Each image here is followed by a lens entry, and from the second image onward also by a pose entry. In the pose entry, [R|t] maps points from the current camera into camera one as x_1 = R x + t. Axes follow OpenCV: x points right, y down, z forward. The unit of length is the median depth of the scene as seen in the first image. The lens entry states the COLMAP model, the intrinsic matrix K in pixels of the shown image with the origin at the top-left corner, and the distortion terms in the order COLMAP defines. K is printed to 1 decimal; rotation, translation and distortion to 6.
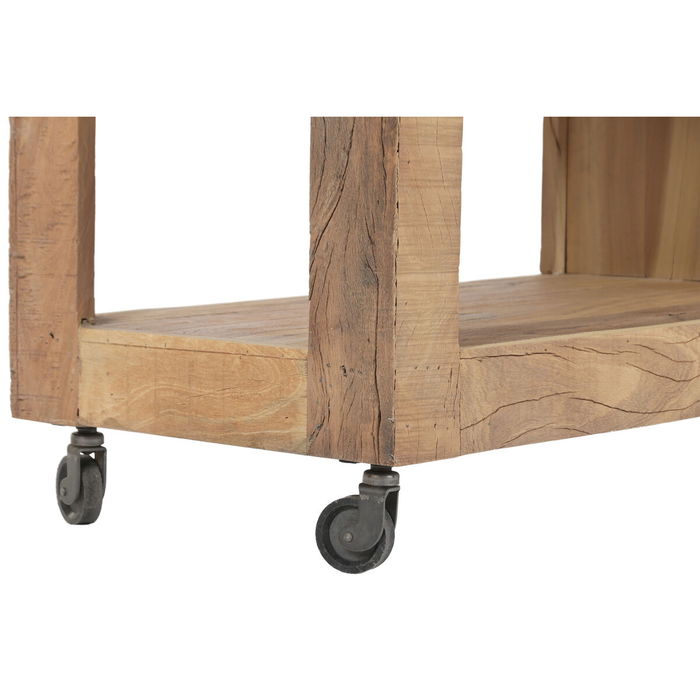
lens RADIAL K [[2918.8, 0, 350.0], [0, 2918.8, 350.0], [0, 0, 1]] dist [0.213379, 3.571423]
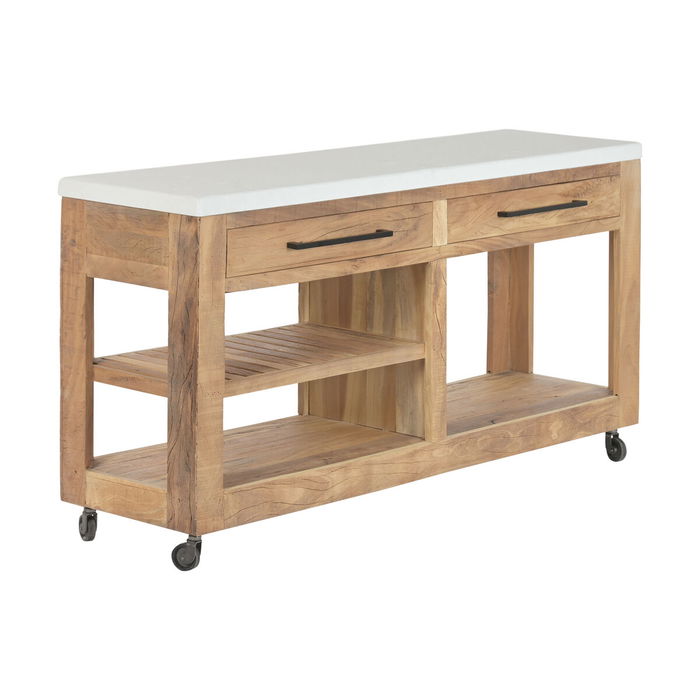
lens RADIAL K [[2779.0, 0, 350.0], [0, 2779.0, 350.0], [0, 0, 1]] dist [0.137330, 5.015920]
pose [[0.999194, 0.015612, -0.036970, 0.237735], [-0.012356, 0.996156, 0.086724, -0.340658], [0.038181, -0.086197, 0.995546, -1.481537]]
